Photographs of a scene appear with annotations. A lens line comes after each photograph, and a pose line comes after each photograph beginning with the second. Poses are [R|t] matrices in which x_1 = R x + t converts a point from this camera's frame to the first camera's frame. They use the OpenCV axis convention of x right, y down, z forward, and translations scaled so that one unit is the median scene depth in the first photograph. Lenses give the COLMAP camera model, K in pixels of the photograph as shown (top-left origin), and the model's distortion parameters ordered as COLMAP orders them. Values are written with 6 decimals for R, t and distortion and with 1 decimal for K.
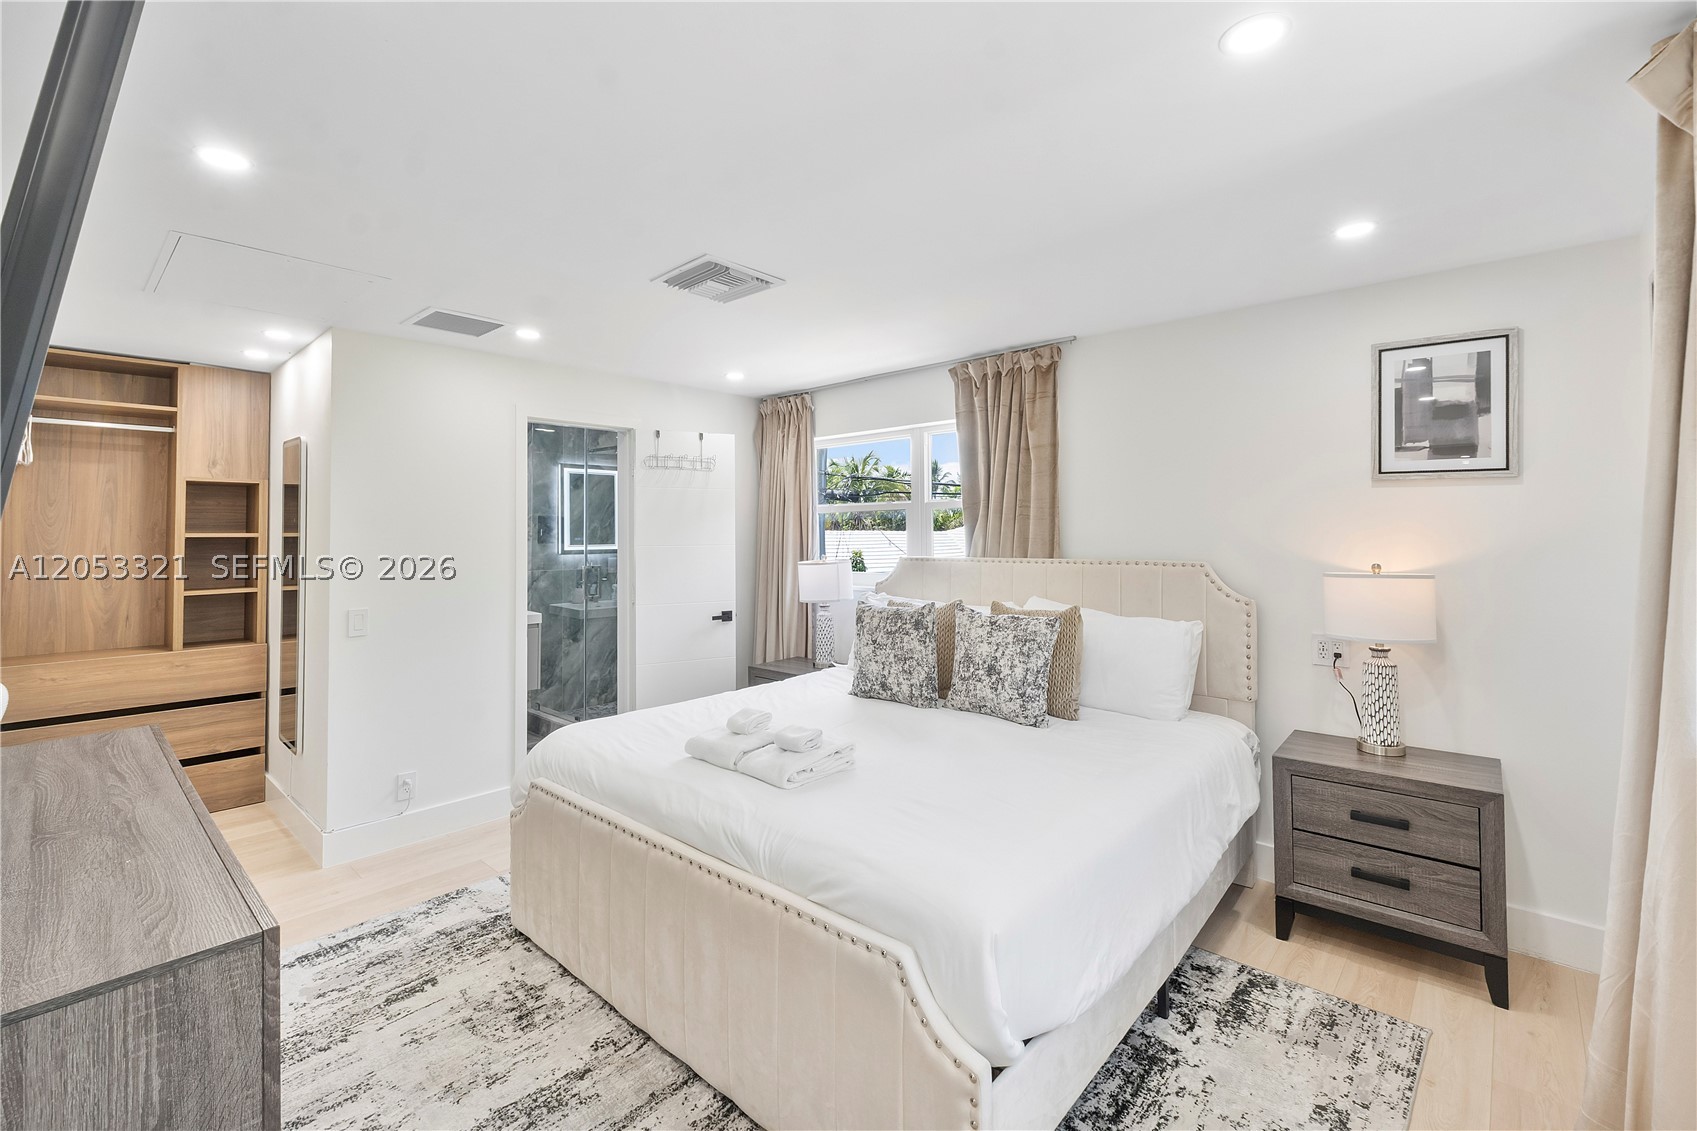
lens RADIAL K [[716.5, 0, 848.0], [0, 716.5, 537.5], [0, 0, 1]] dist [-0.001793, 0.000035]
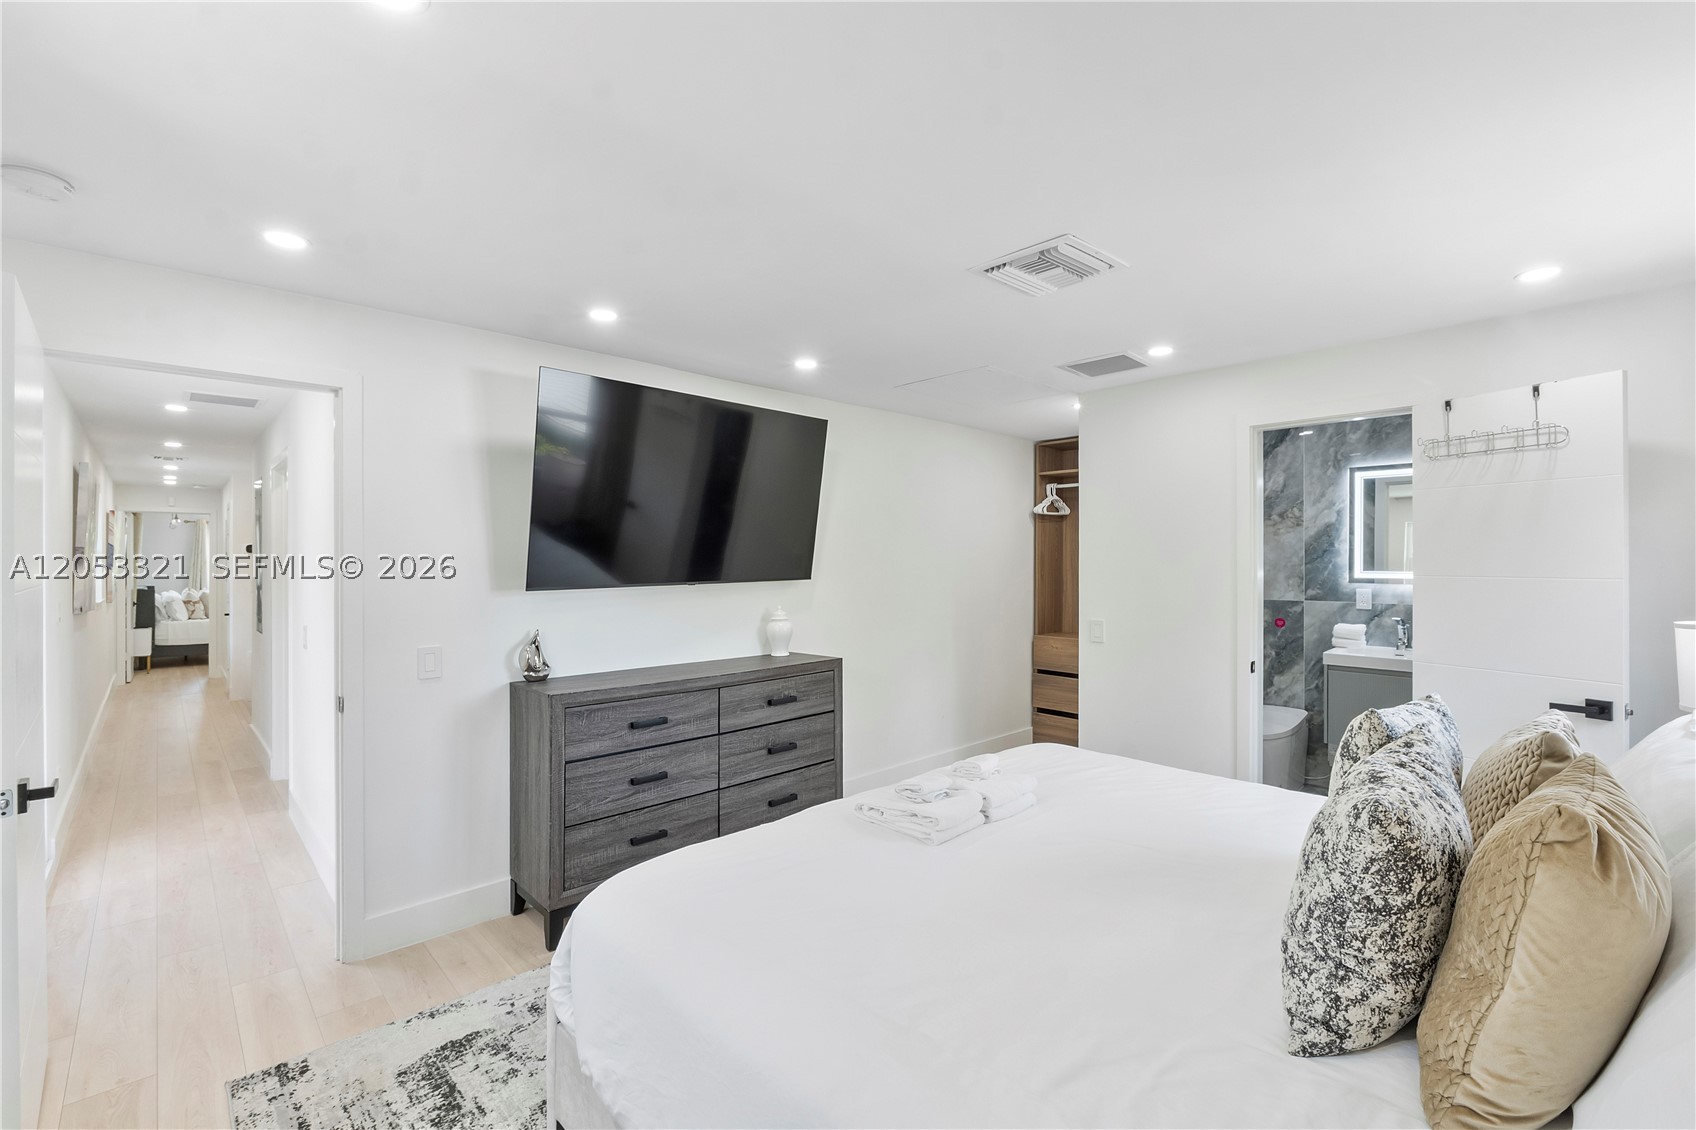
lens RADIAL K [[742.8, 0, 848.0], [0, 742.8, 565.0], [0, 0, 1]] dist [0.012173, -0.000041]
pose [[-0.063339, 0.013047, -0.997907, 0.459121], [-0.004989, 0.999898, 0.013389, -0.004569], [0.997980, 0.005826, -0.063268, 0.497096]]
